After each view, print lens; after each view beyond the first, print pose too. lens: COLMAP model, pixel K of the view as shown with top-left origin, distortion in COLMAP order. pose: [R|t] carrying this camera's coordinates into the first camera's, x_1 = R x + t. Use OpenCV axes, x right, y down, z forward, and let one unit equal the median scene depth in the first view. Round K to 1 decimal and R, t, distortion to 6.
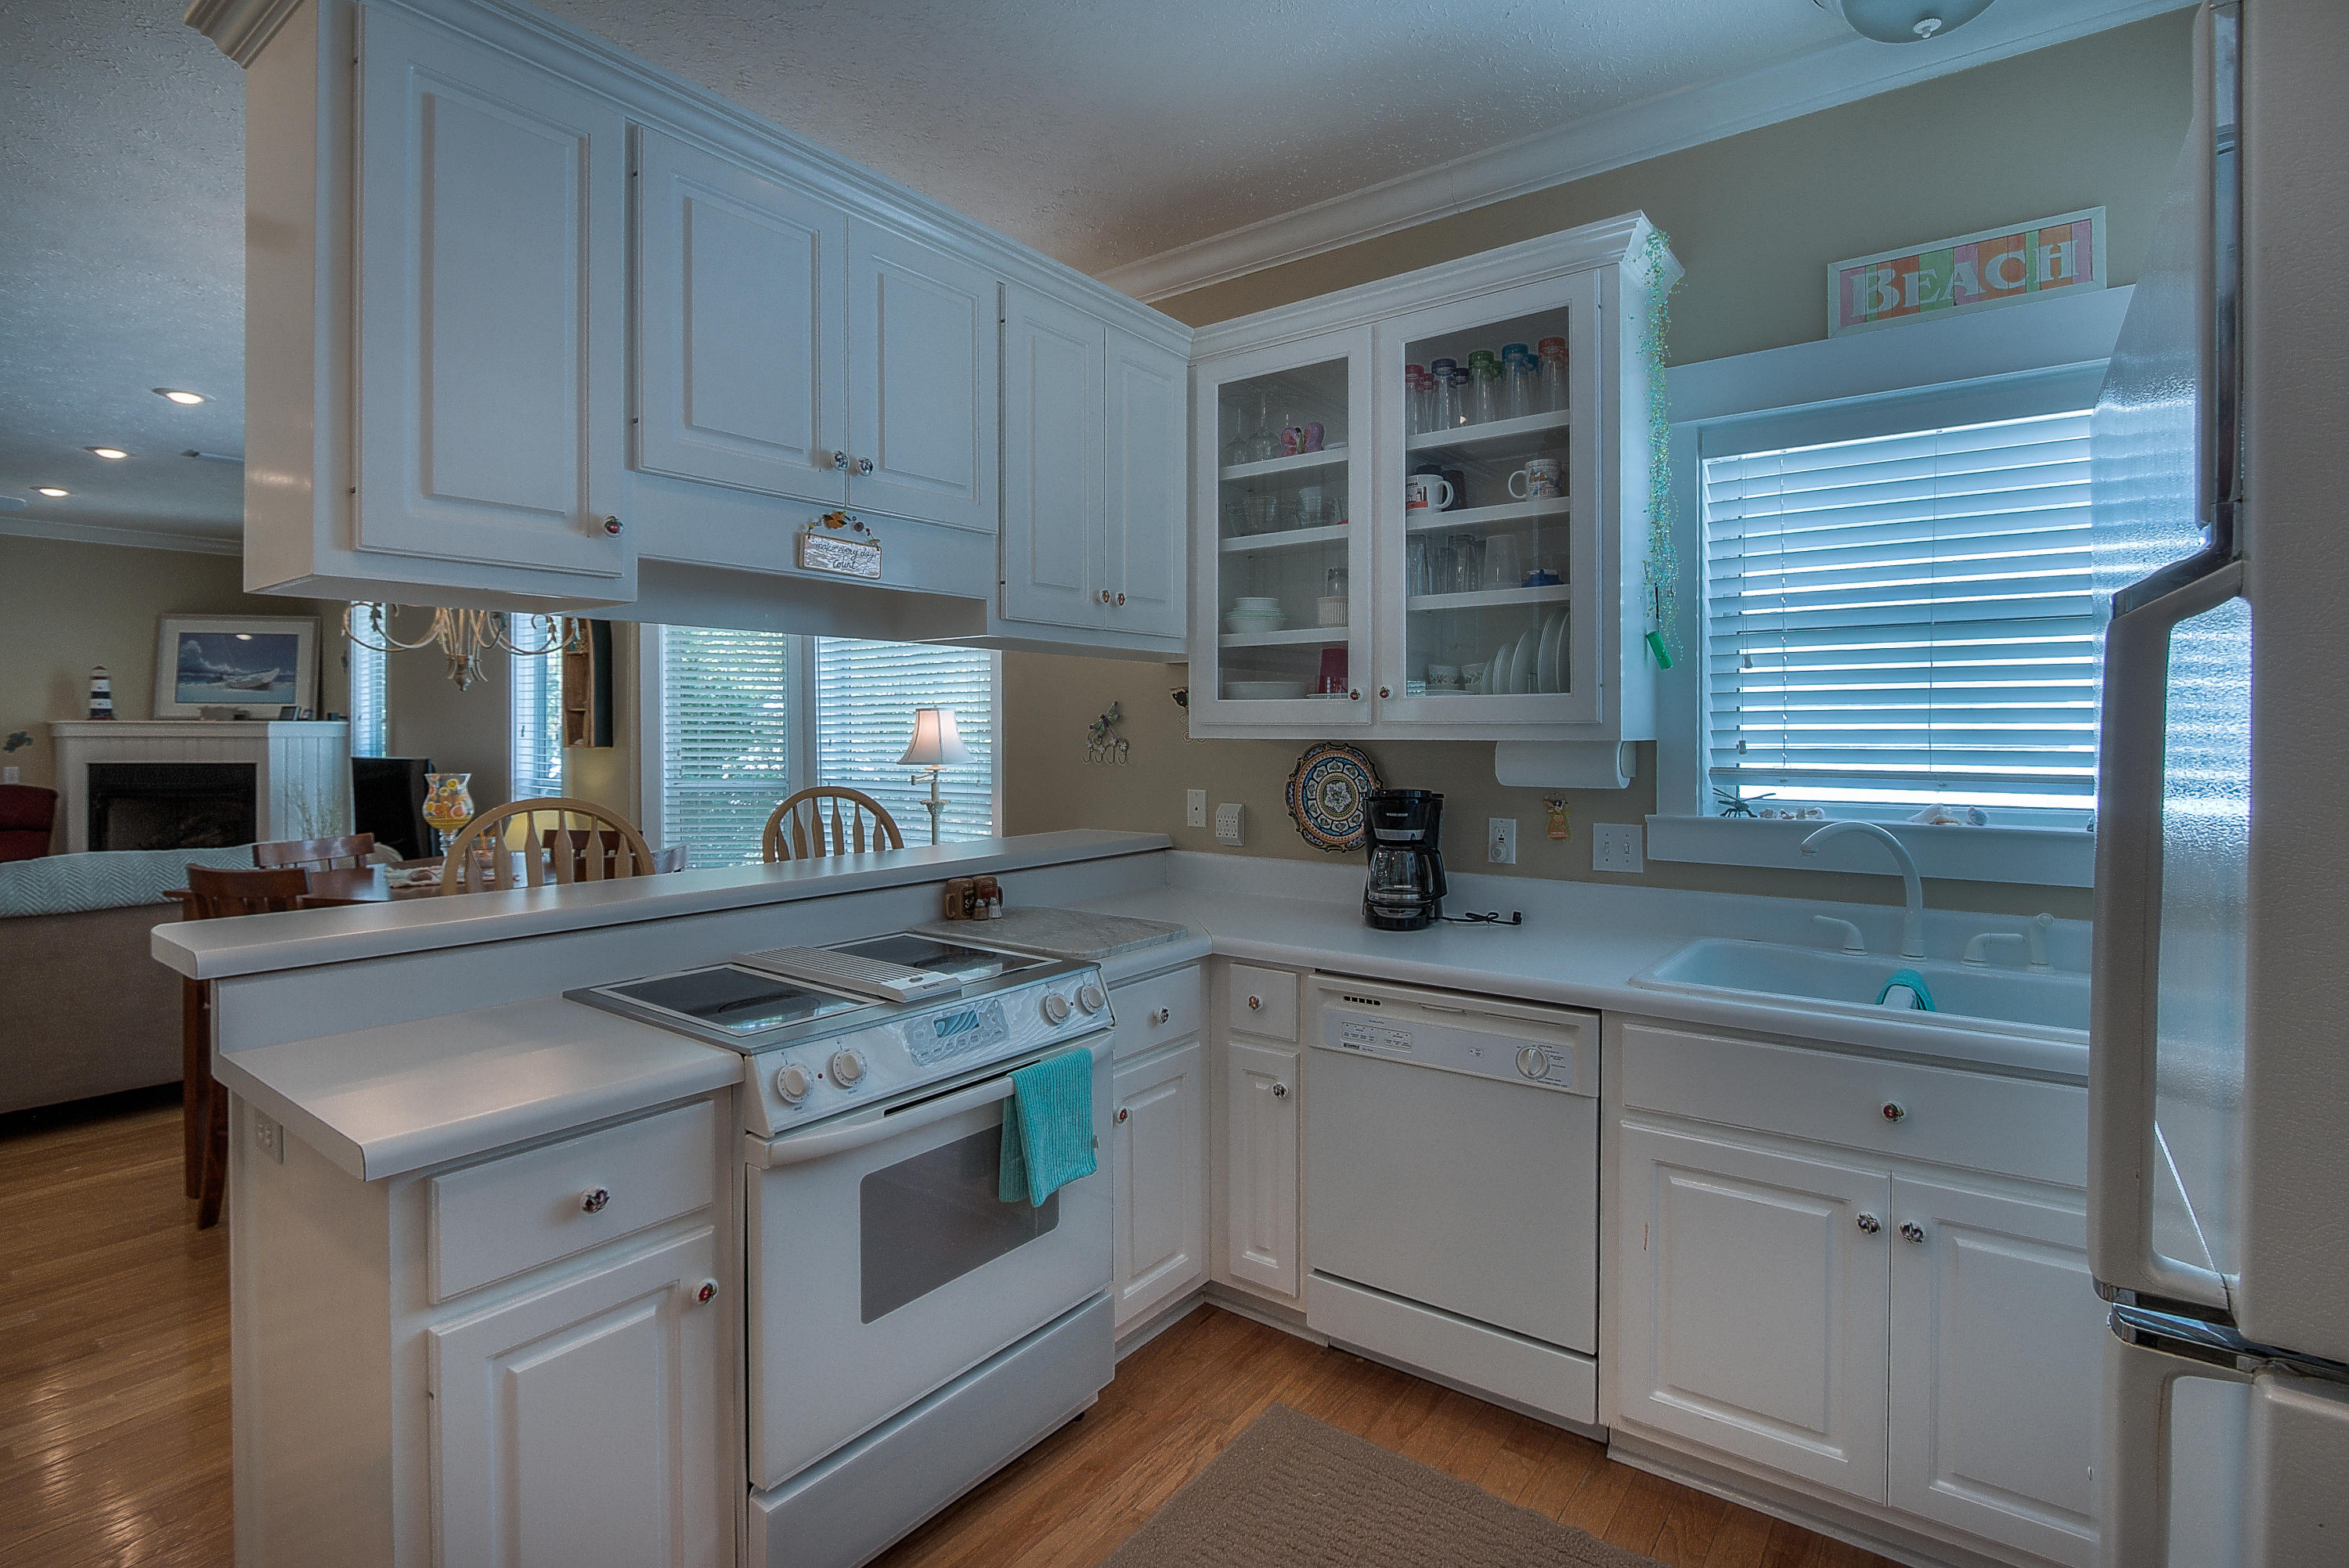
lens RADIAL K [[1111.9, 0, 1189.0], [0, 1111.9, 728.8], [0, 0, 1]] dist [-0.009756, 0.000744]
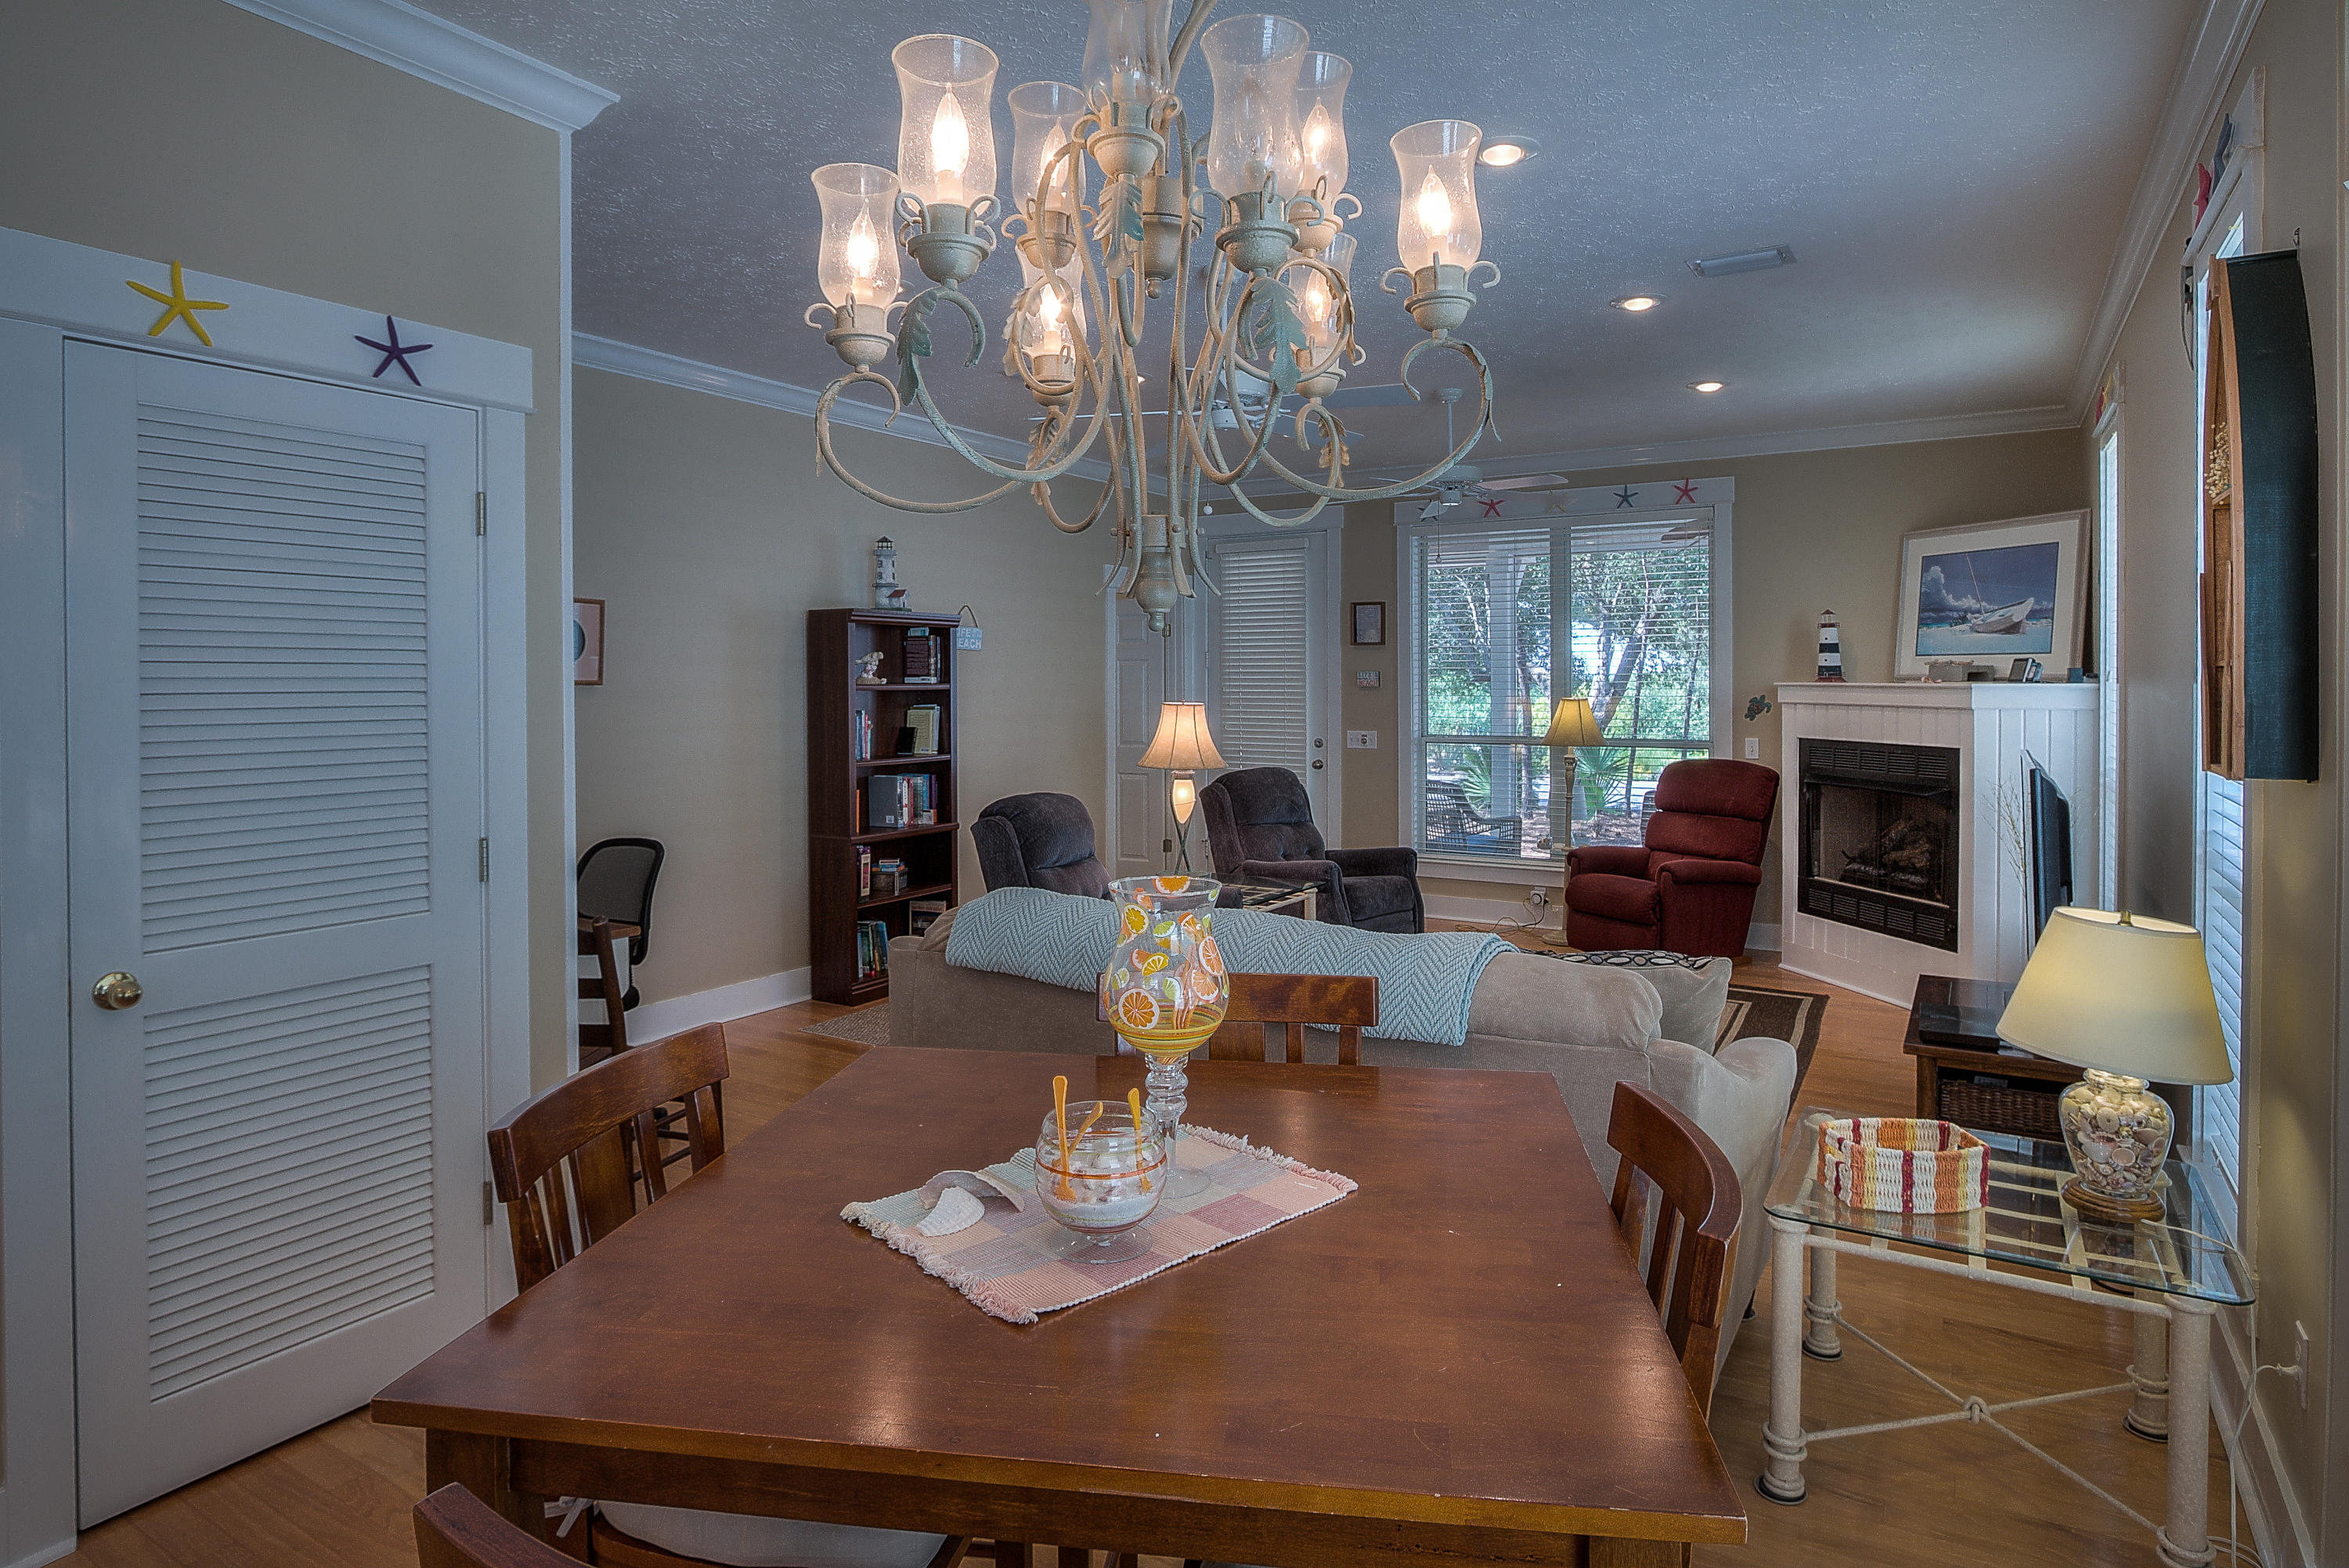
lens RADIAL K [[1298.8, 0, 1177.3], [0, 1298.8, 698.3], [0, 0, 1]] dist [-0.032804, 0.000306]
pose [[0.093470, 0.013483, -0.995531, -0.139026], [0.002501, 0.999902, 0.013777, -0.008793], [0.995619, -0.003778, 0.093427, 0.456143]]
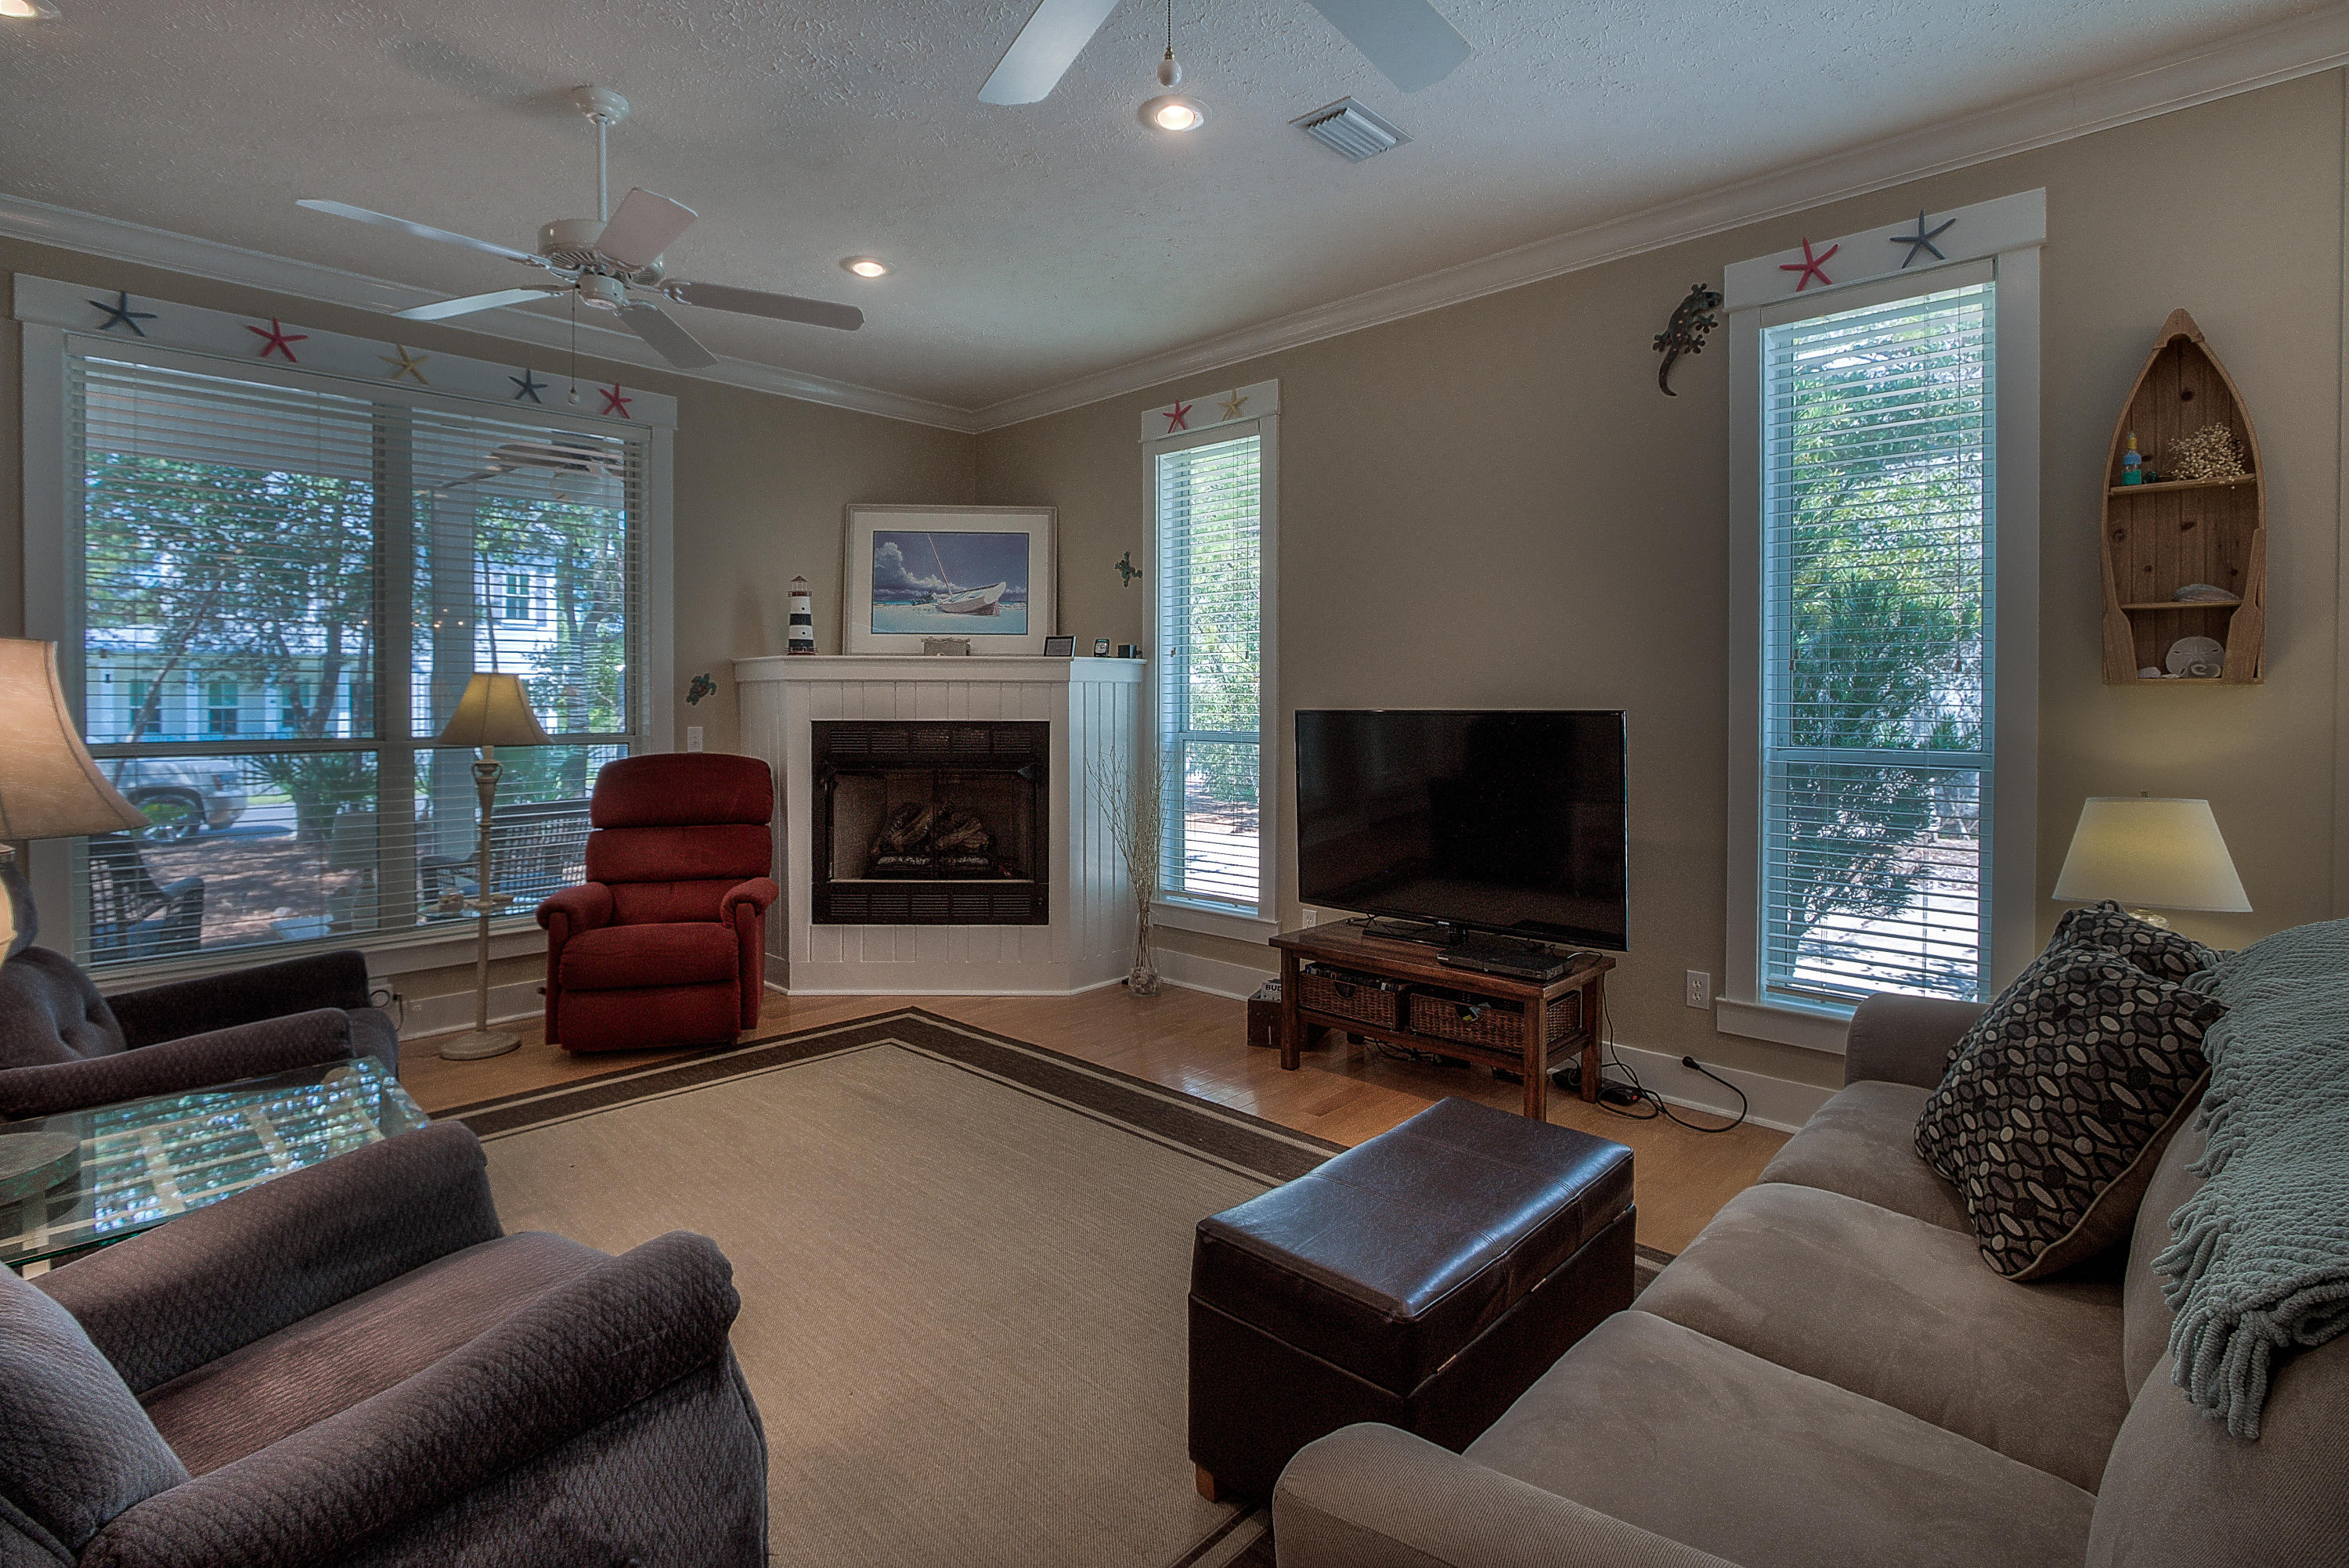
lens RADIAL K [[1111.9, 0, 1189.0], [0, 1111.9, 728.8], [0, 0, 1]] dist [-0.009756, 0.000744]
pose [[0.994076, 0.002983, -0.108643, -0.661288], [0.000173, 0.999579, 0.029029, 0.015848], [0.108683, -0.028876, 0.993657, 0.342553]]
